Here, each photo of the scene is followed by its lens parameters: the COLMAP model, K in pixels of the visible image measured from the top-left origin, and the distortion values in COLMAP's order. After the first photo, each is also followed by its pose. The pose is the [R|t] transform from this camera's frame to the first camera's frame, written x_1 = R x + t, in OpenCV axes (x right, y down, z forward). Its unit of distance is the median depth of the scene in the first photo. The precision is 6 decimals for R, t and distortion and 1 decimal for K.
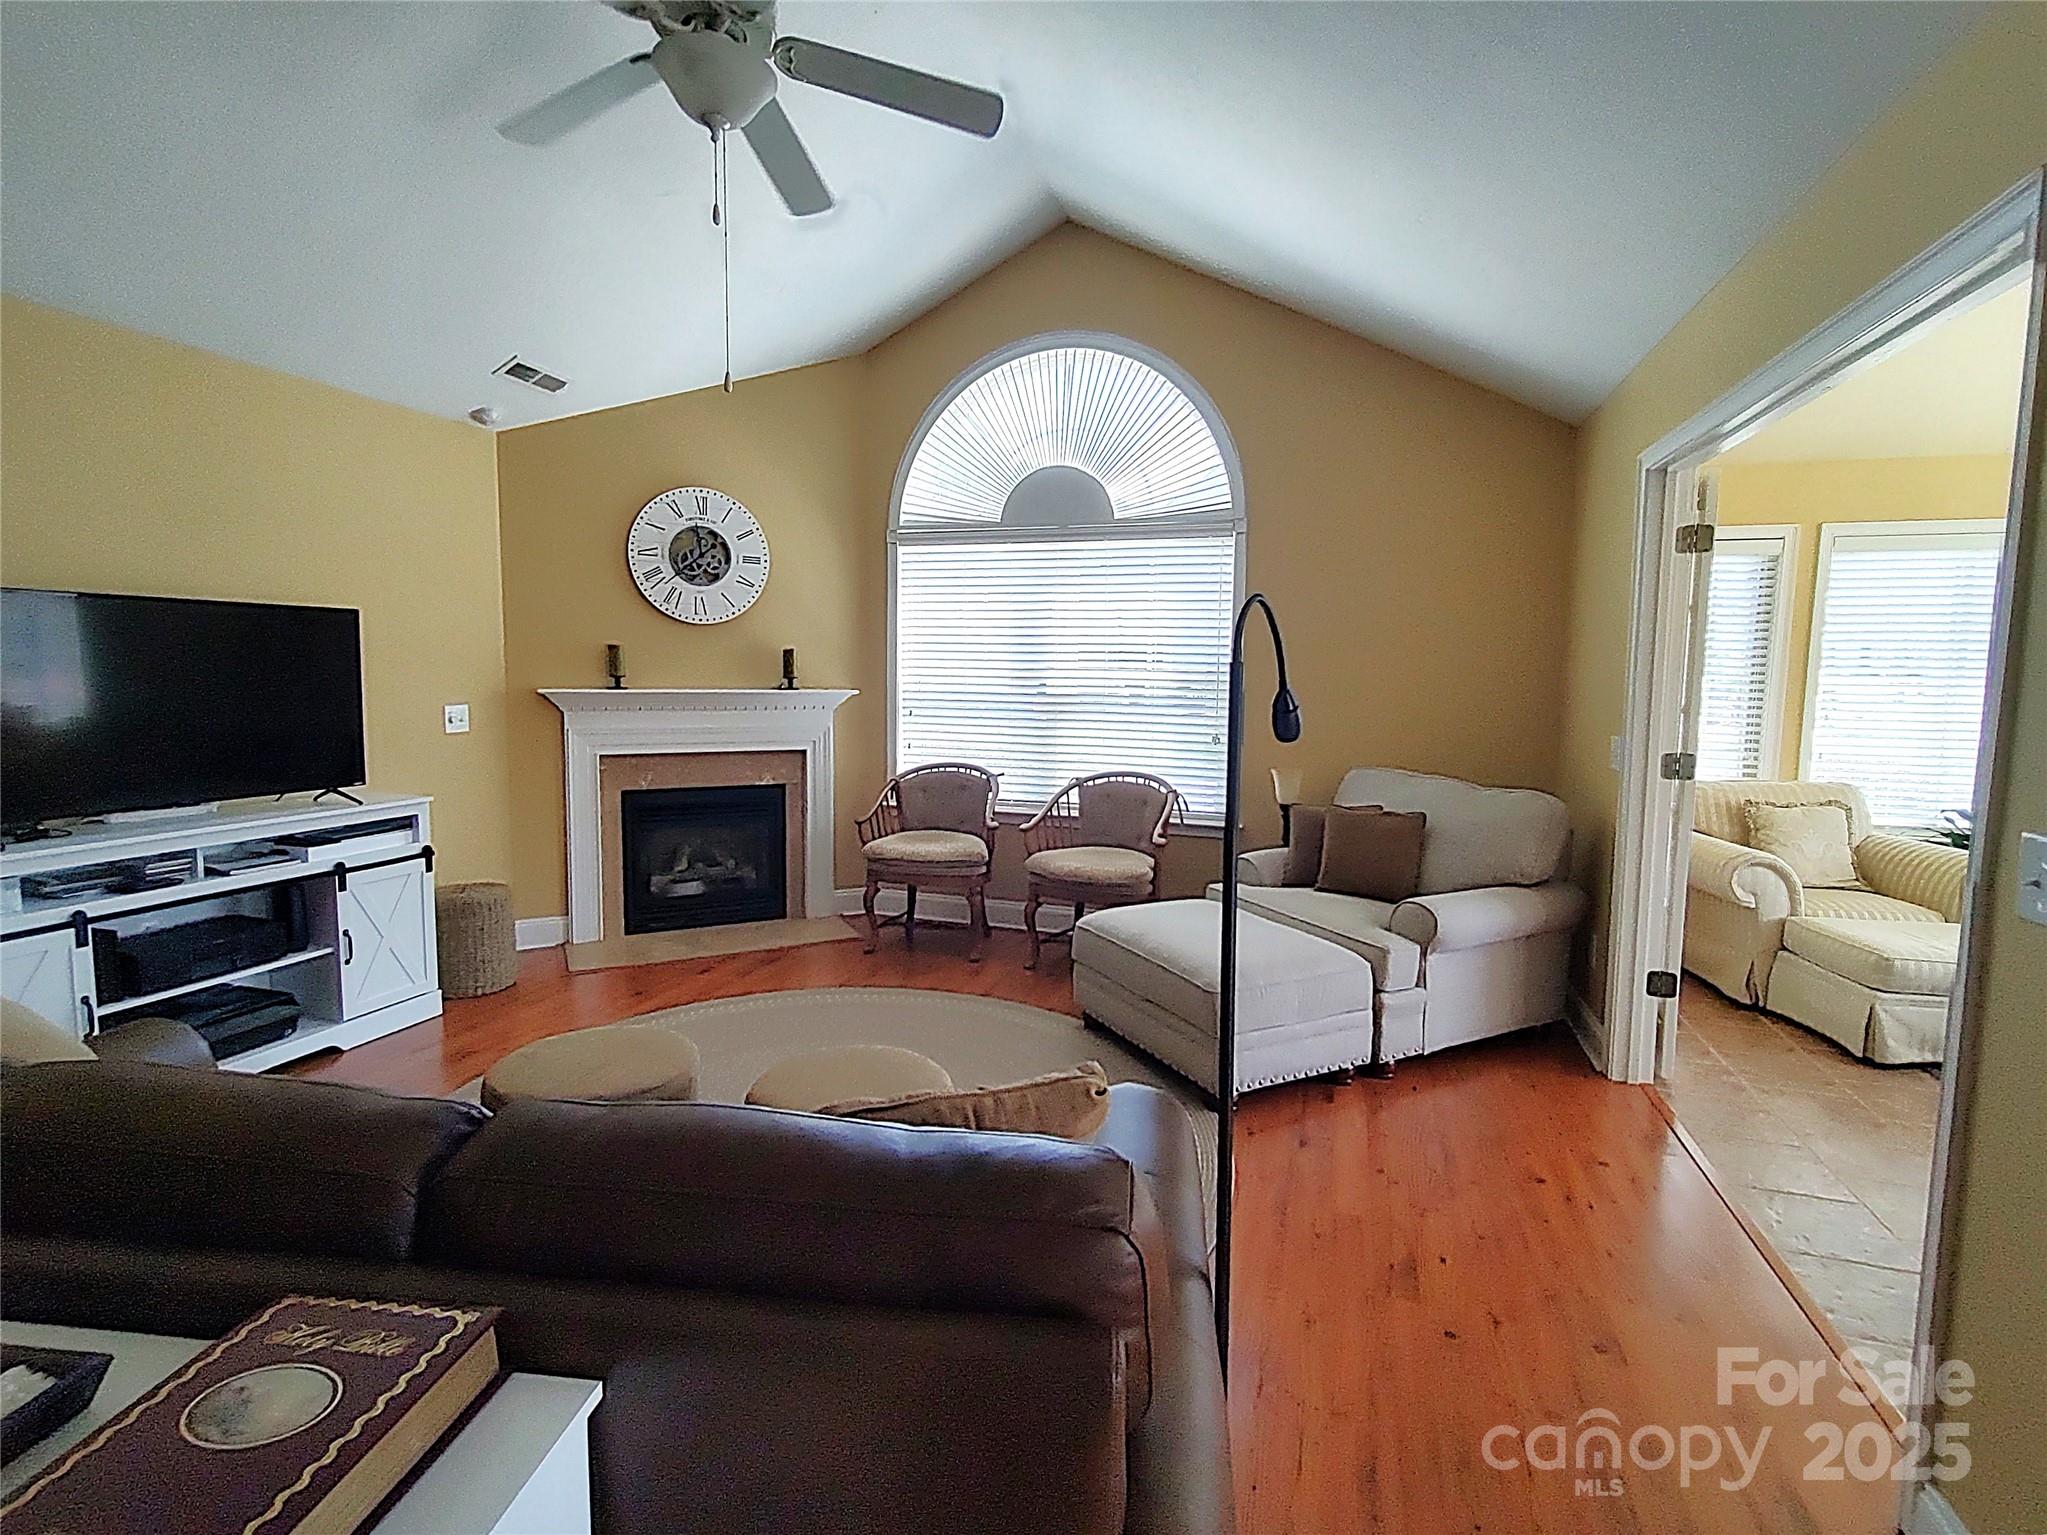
lens RADIAL K [[925.9, 0, 1035.2], [0, 925.9, 758.6], [0, 0, 1]] dist [-0.001779, -0.001123]
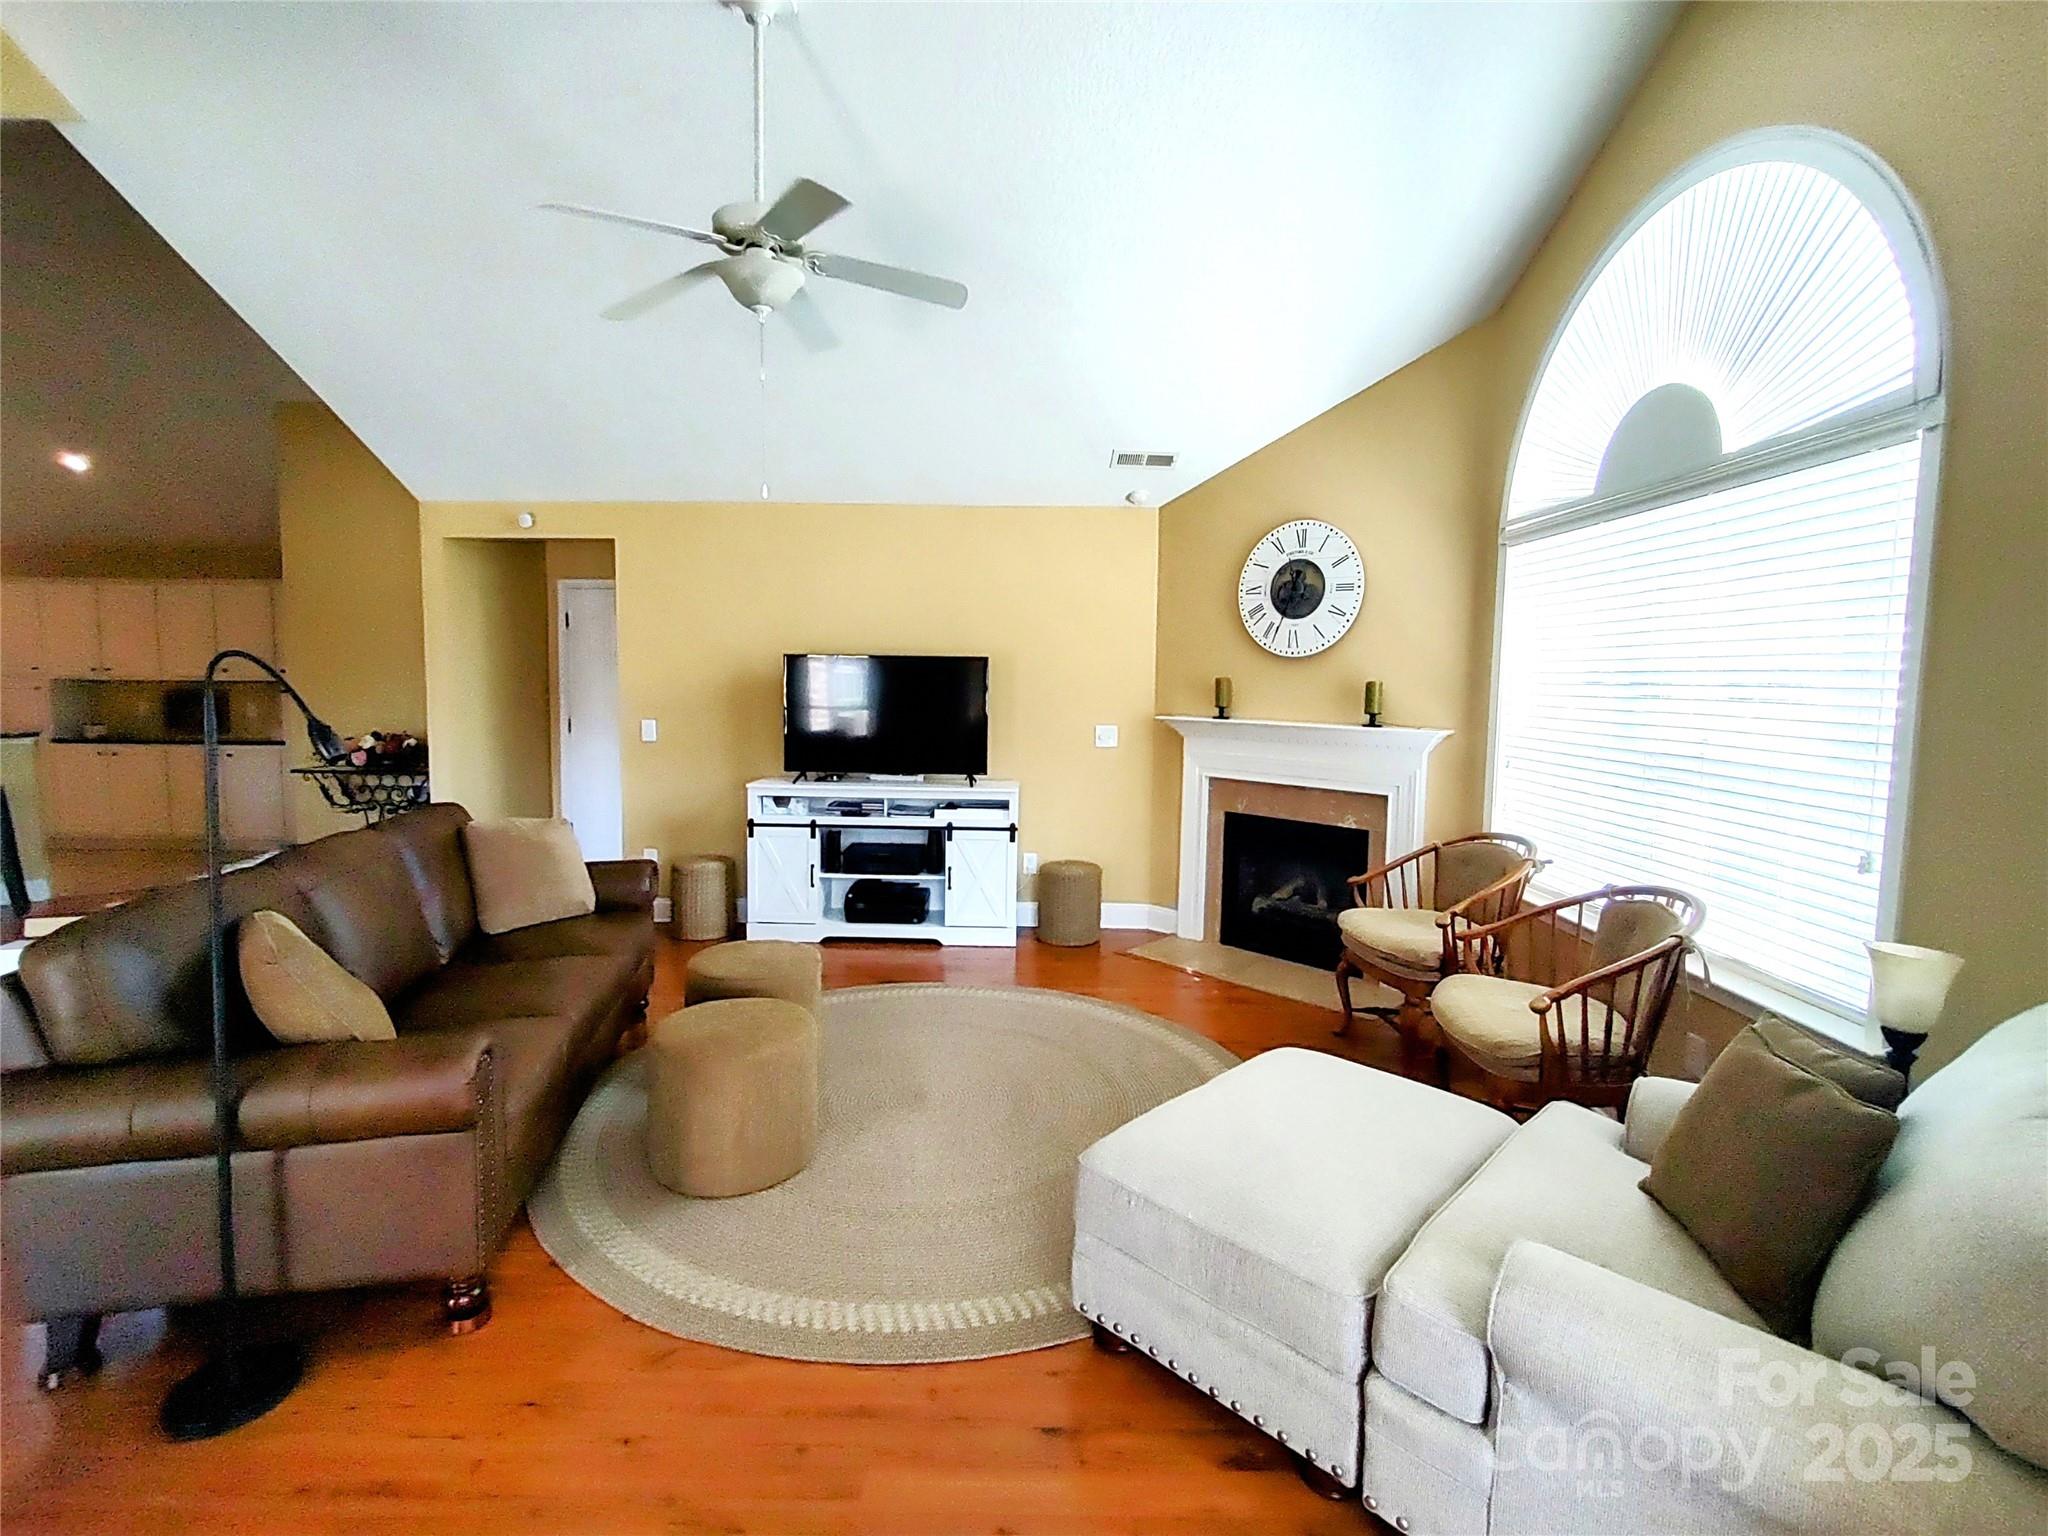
lens RADIAL K [[926.3, 0, 1038.5], [0, 926.3, 752.3], [0, 0, 1]] dist [-0.001779, -0.001123]
pose [[0.332553, 0.067184, -0.940688, 0.501969], [-0.104161, 0.993973, 0.034167, -0.049560], [0.937315, 0.086621, 0.337547, 0.421823]]
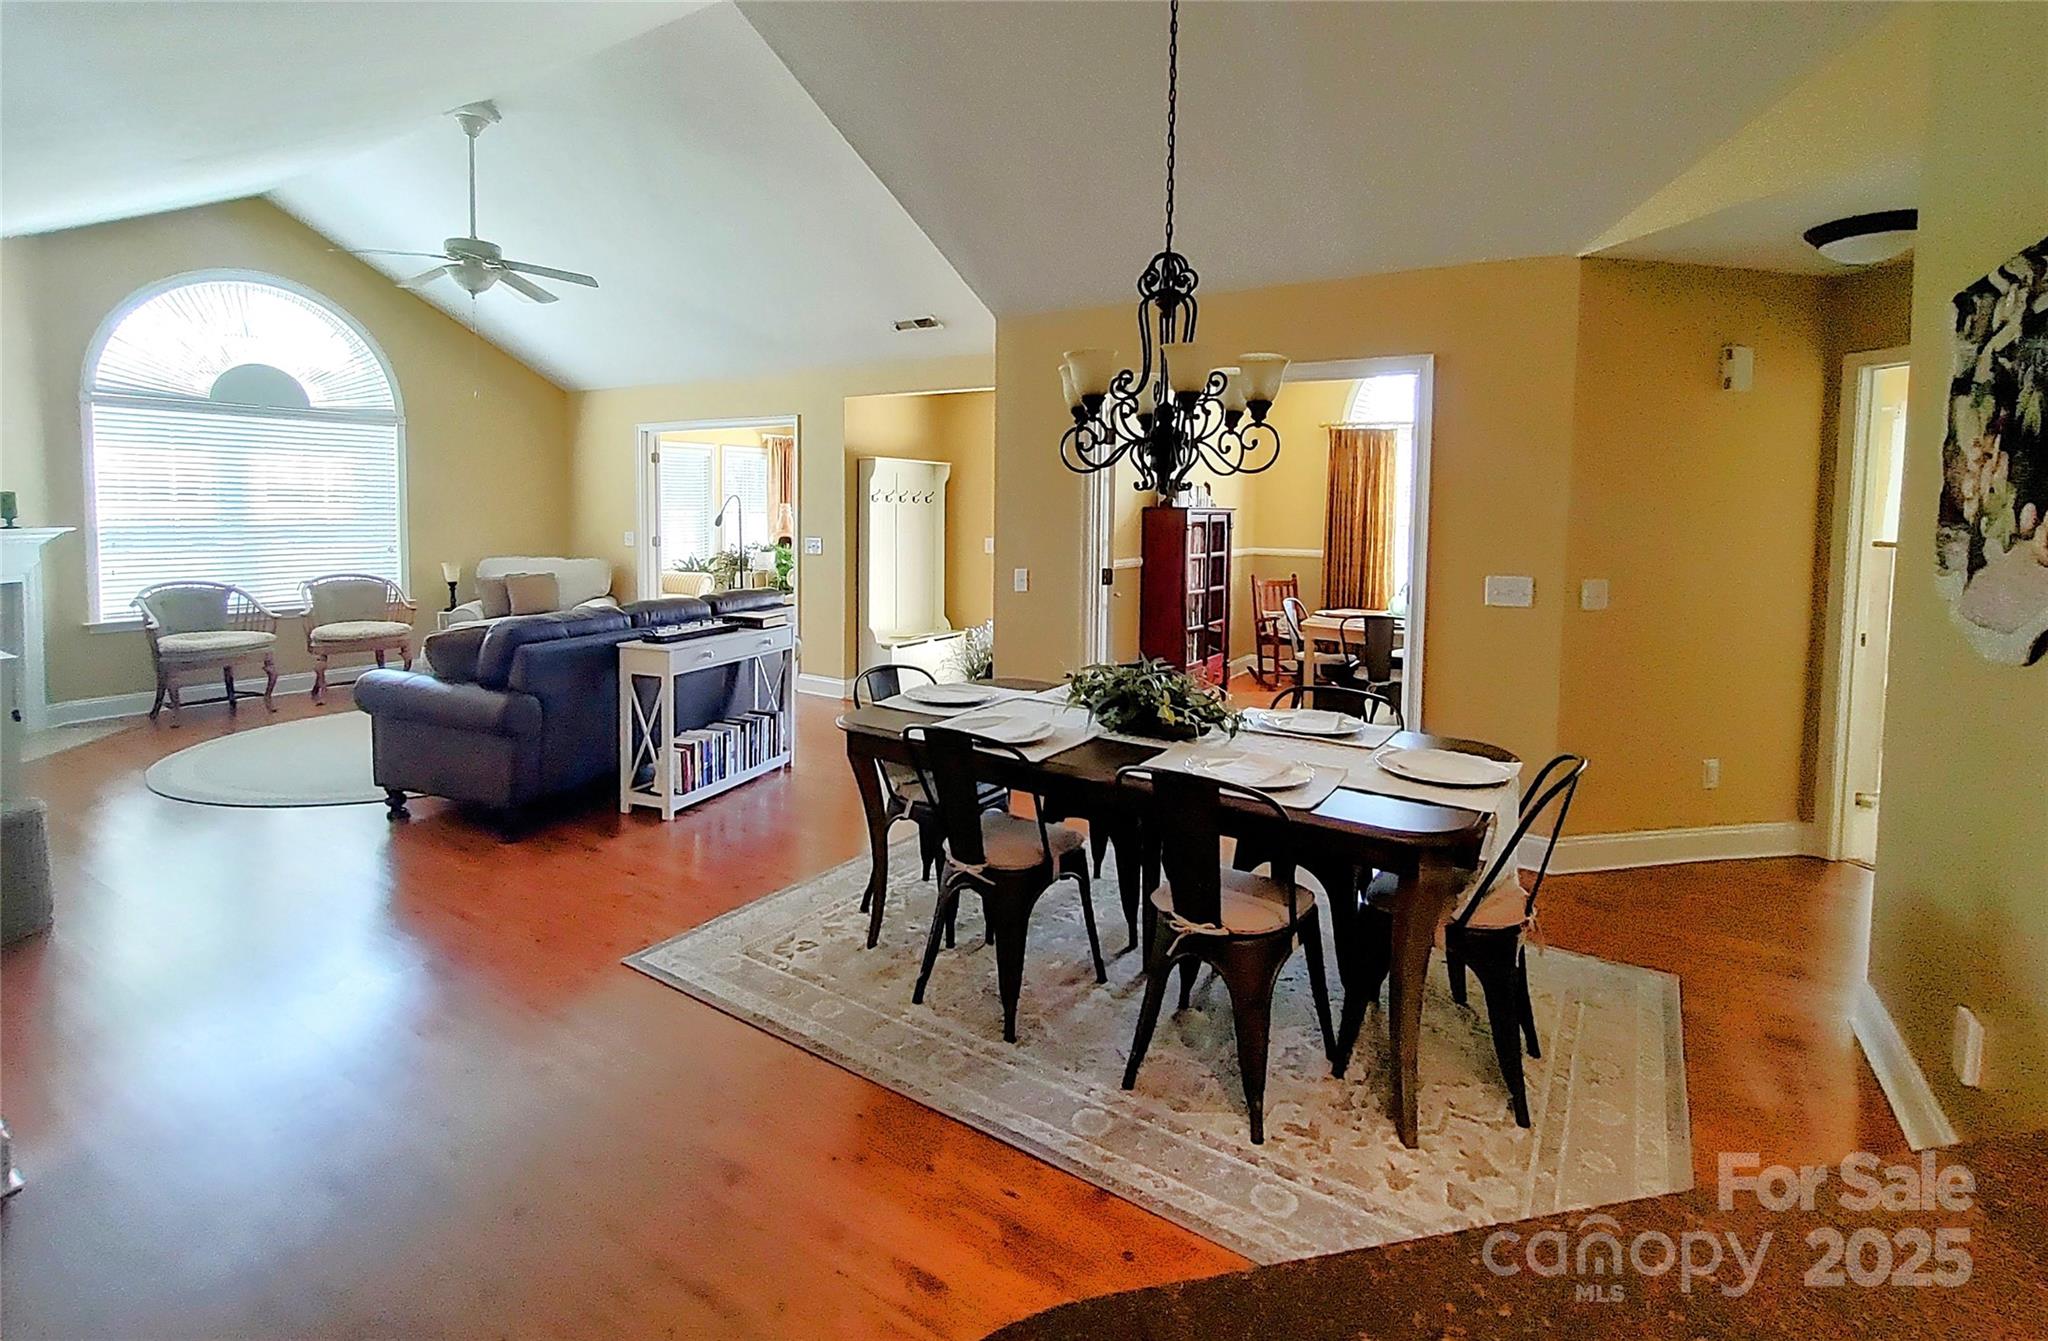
lens RADIAL K [[914.3, 0, 1047.5], [0, 914.3, 551.2], [0, 0, 1]] dist [-0.006642, 0.001249]
pose [[0.207883, -0.061476, 0.976220, -1.113991], [0.086717, 0.995252, 0.044209, 0.011346], [-0.974302, 0.075465, 0.212226, -0.451206]]
